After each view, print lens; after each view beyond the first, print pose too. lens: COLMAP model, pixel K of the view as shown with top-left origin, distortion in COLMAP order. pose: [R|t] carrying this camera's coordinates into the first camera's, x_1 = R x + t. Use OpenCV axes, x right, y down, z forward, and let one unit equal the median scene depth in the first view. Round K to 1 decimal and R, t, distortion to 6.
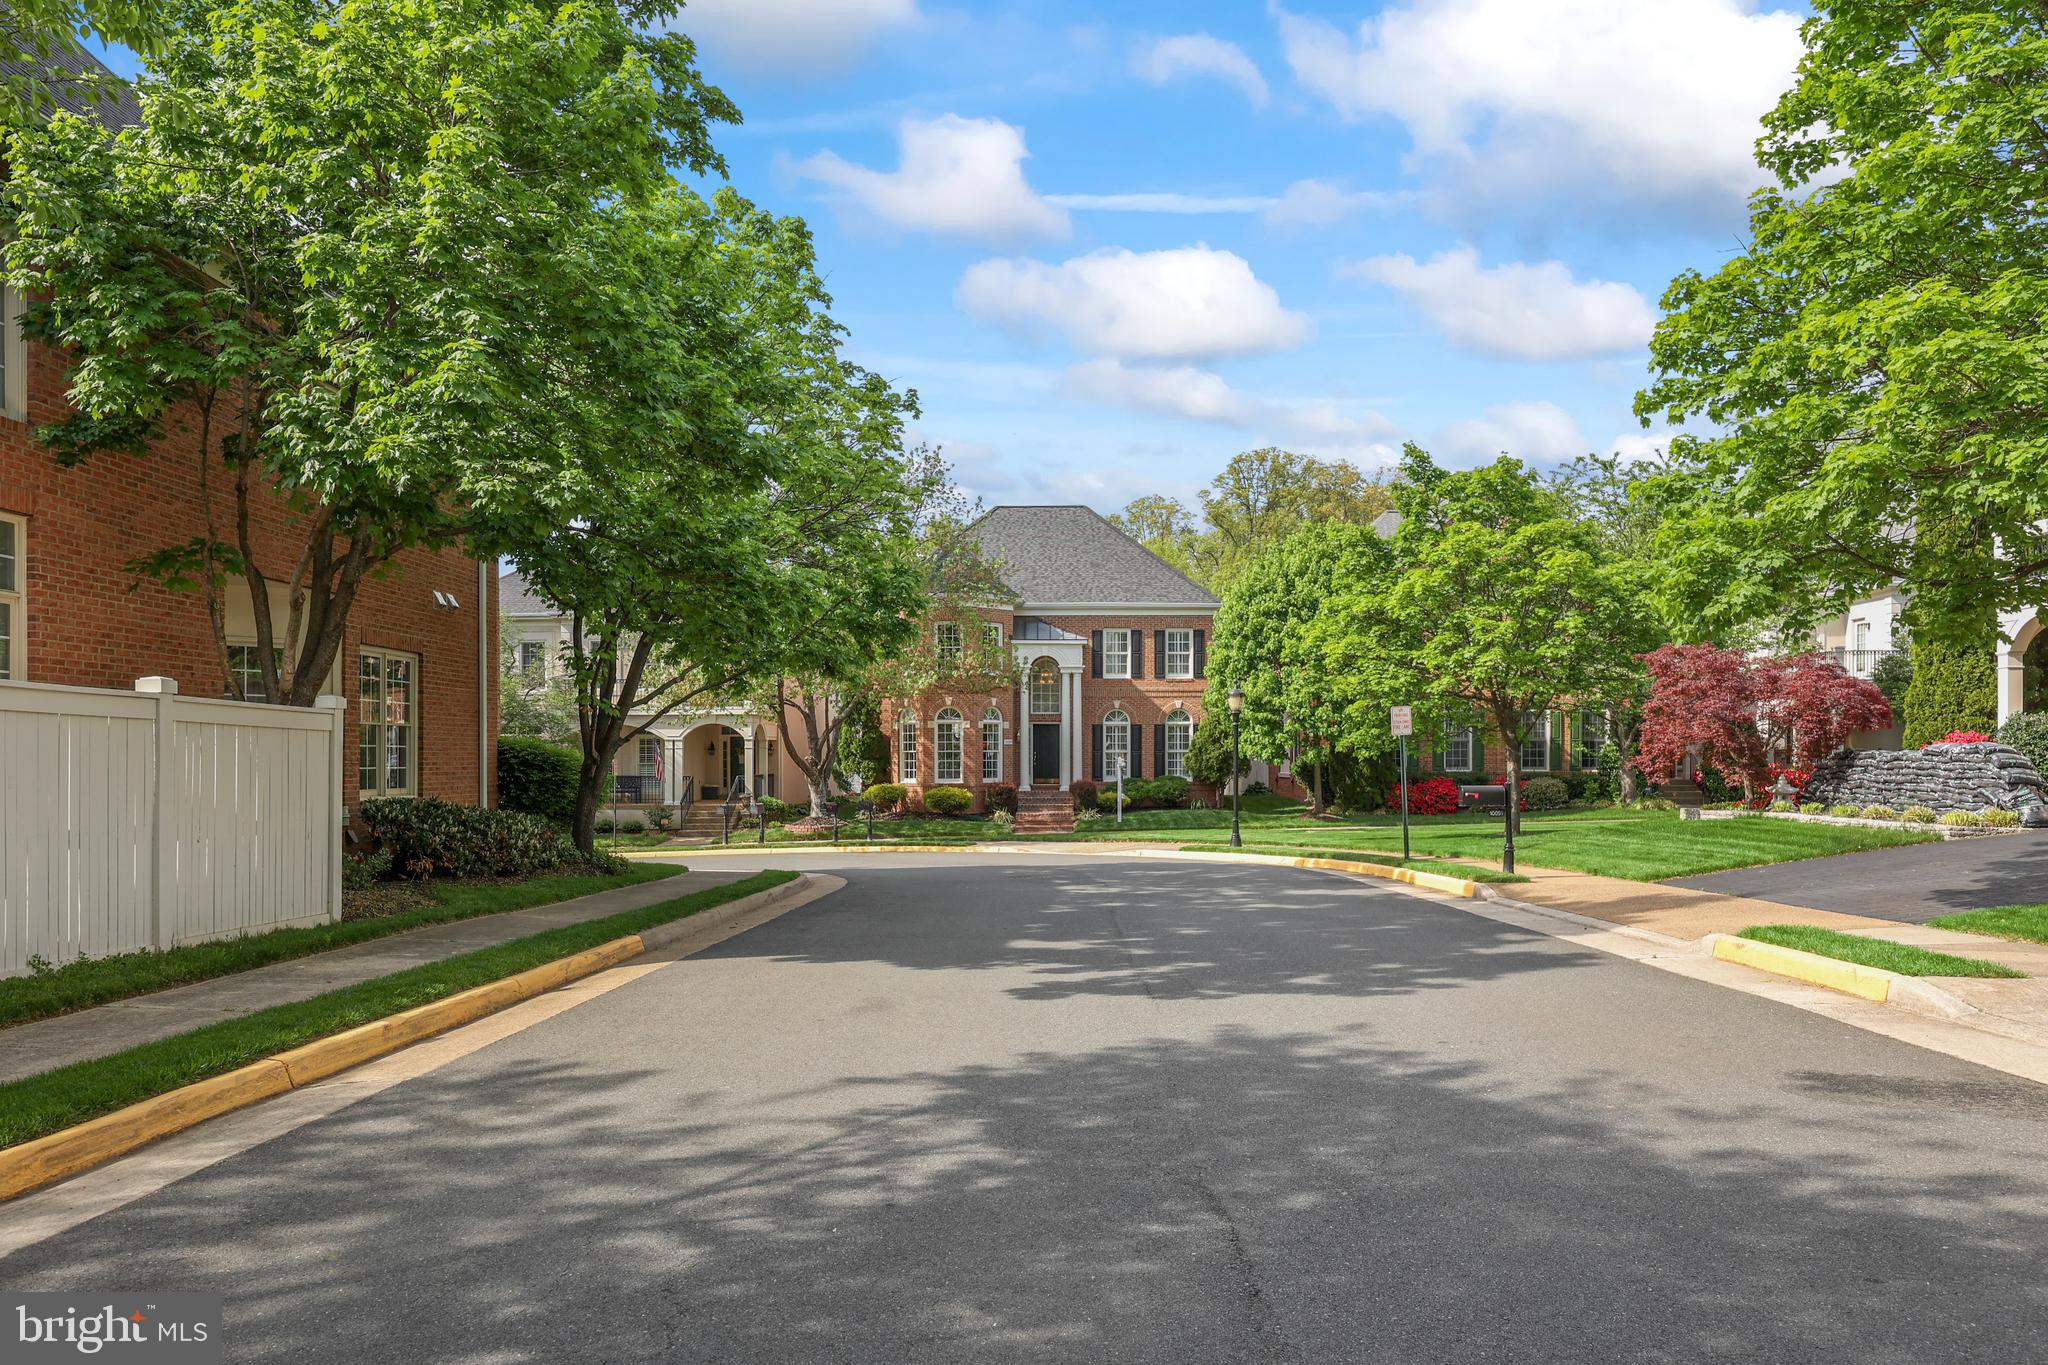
lens RADIAL K [[1429.5, 0, 1029.1], [0, 1429.5, 691.4], [0, 0, 1]] dist [-0.000676, 0.000062]
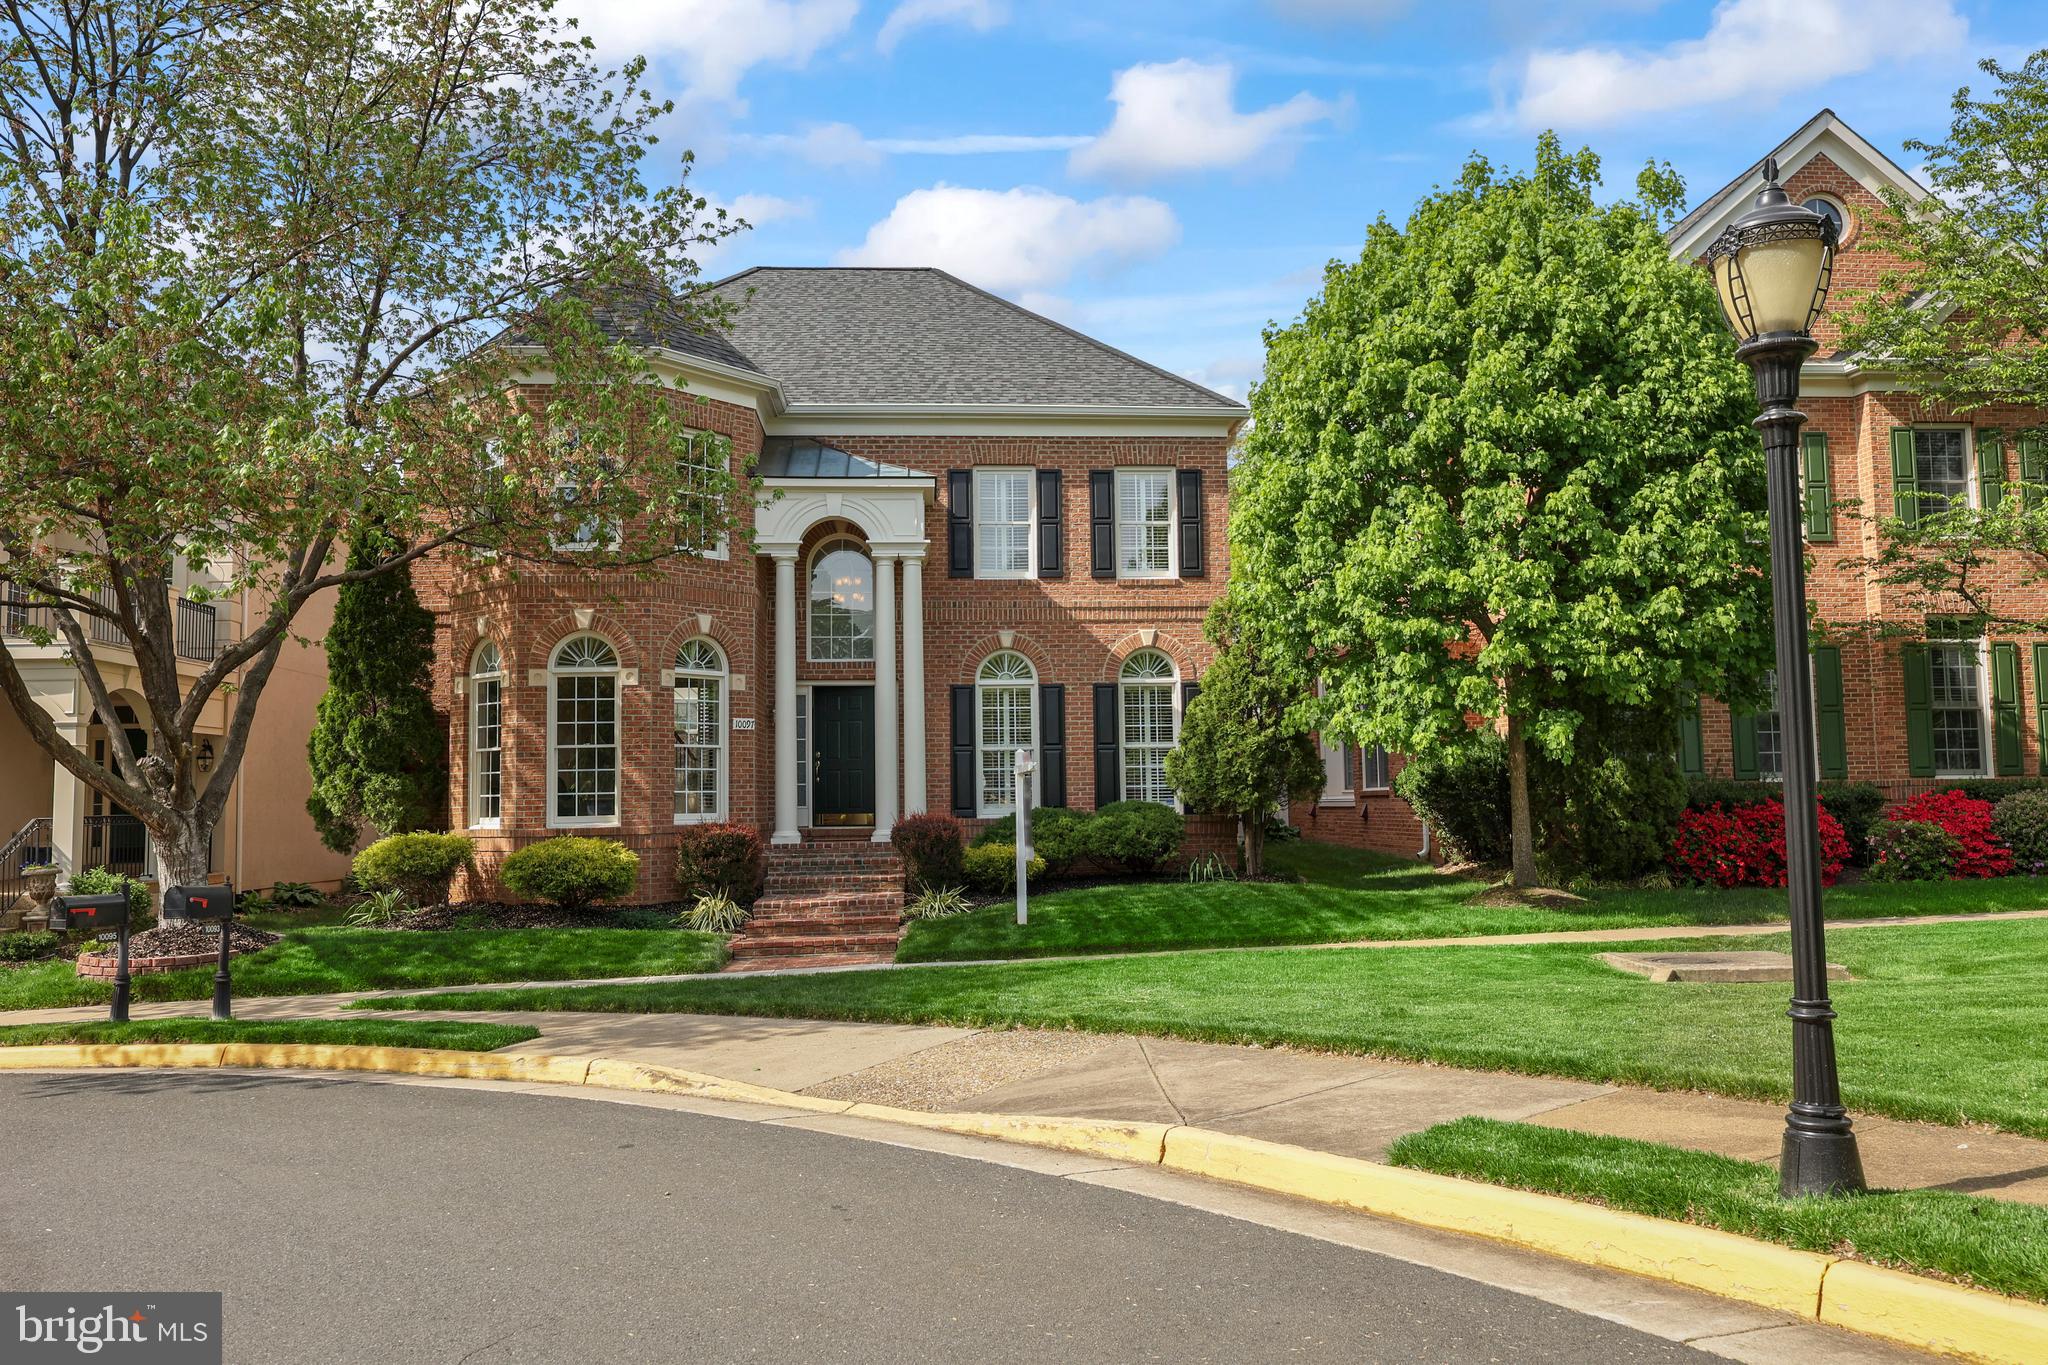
lens RADIAL K [[1523.3, 0, 957.7], [0, 1523.3, 658.4], [0, 0, 1]] dist [-0.000497, -0.001543]
pose [[0.999226, -0.012552, 0.037275, 0.030479], [0.014276, 0.998823, -0.046365, 0.037600], [-0.036649, 0.046861, 0.998229, 0.561476]]
